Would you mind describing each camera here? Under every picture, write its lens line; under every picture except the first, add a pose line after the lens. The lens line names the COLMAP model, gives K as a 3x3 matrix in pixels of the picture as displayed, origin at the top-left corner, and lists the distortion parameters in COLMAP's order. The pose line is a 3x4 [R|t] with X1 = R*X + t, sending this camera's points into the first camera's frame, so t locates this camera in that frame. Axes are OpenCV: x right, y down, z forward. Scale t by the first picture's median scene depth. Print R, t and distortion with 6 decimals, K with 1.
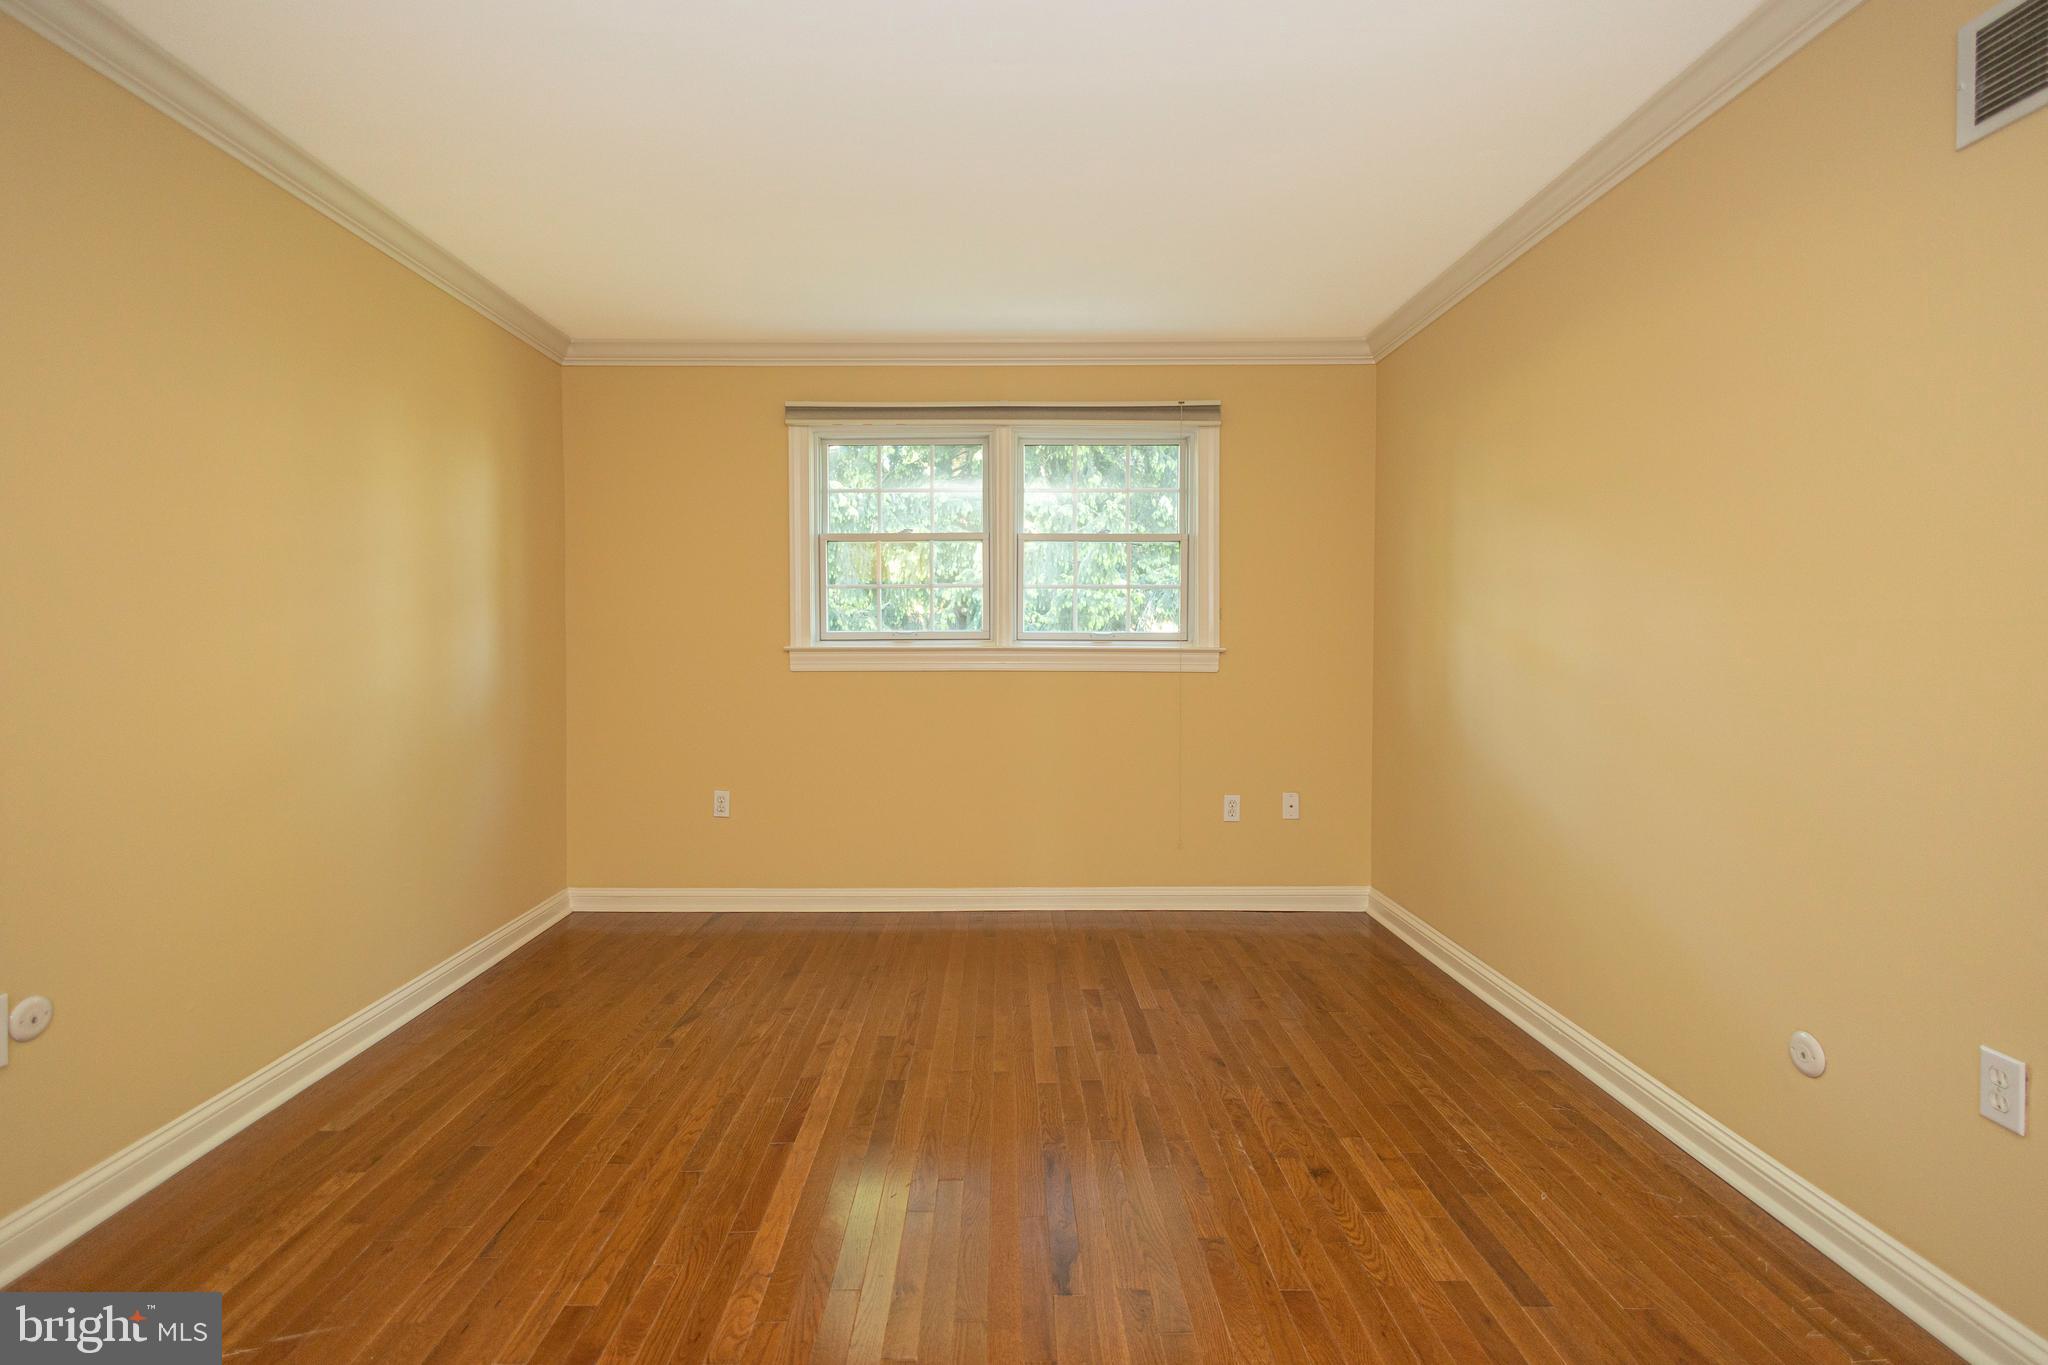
lens RADIAL K [[1055.0, 0, 1042.4], [0, 1055.0, 641.6], [0, 0, 1]] dist [-0.006174, -0.006369]
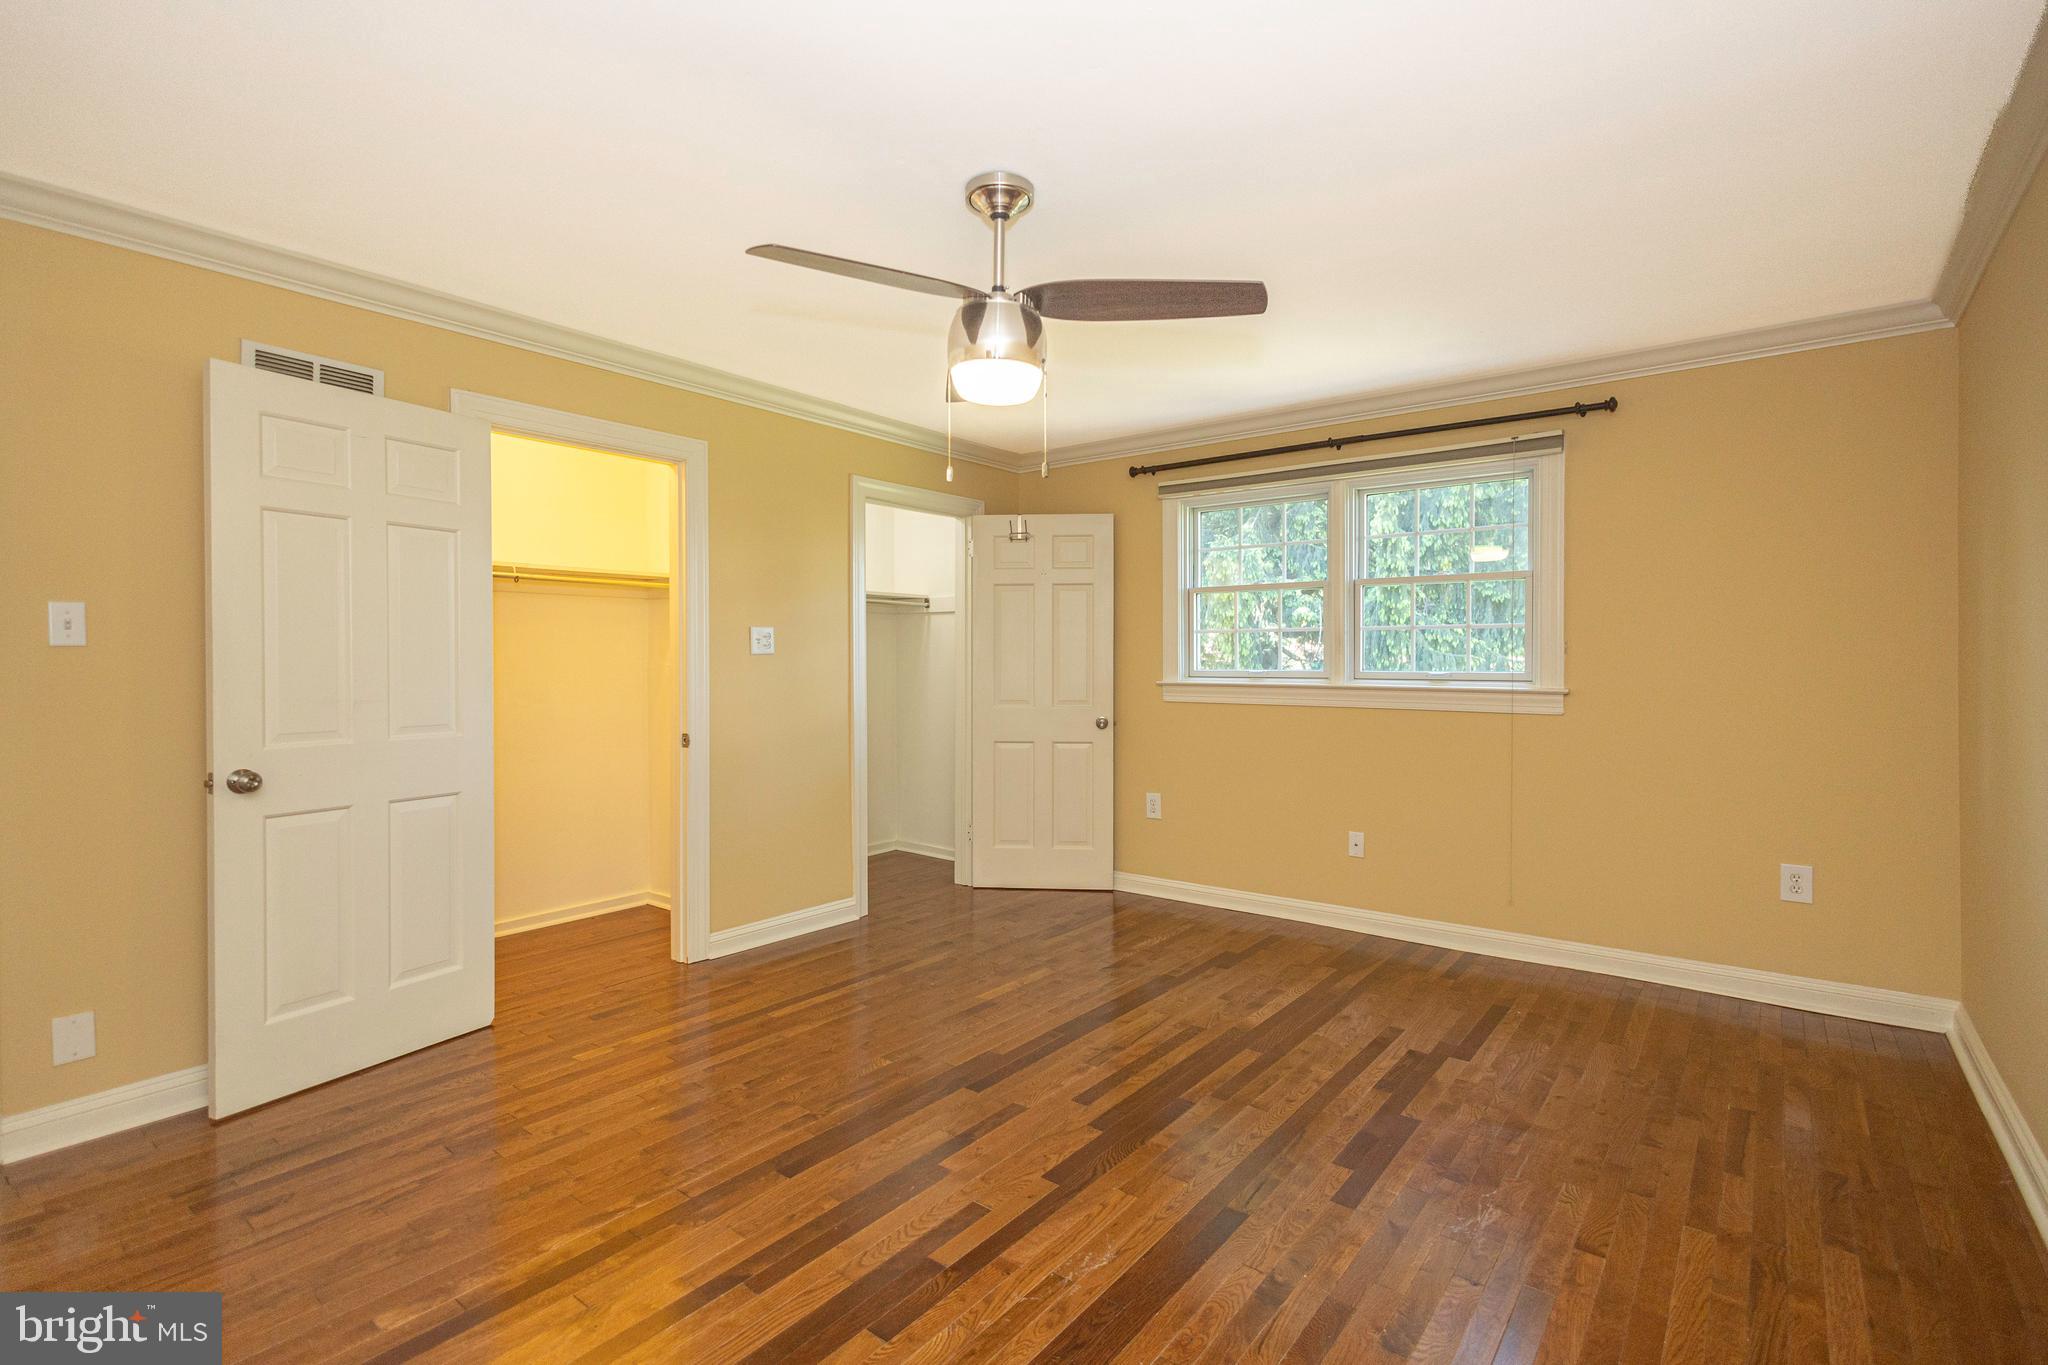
lens RADIAL K [[960.8, 0, 999.4], [0, 960.8, 667.9], [0, 0, 1]] dist [0.010035, -0.002610]
pose [[0.781169, 0.007398, -0.624276, 0.308974], [-0.013524, 0.999896, -0.005074, -0.002079], [0.624174, 0.012407, 0.781187, 0.010590]]
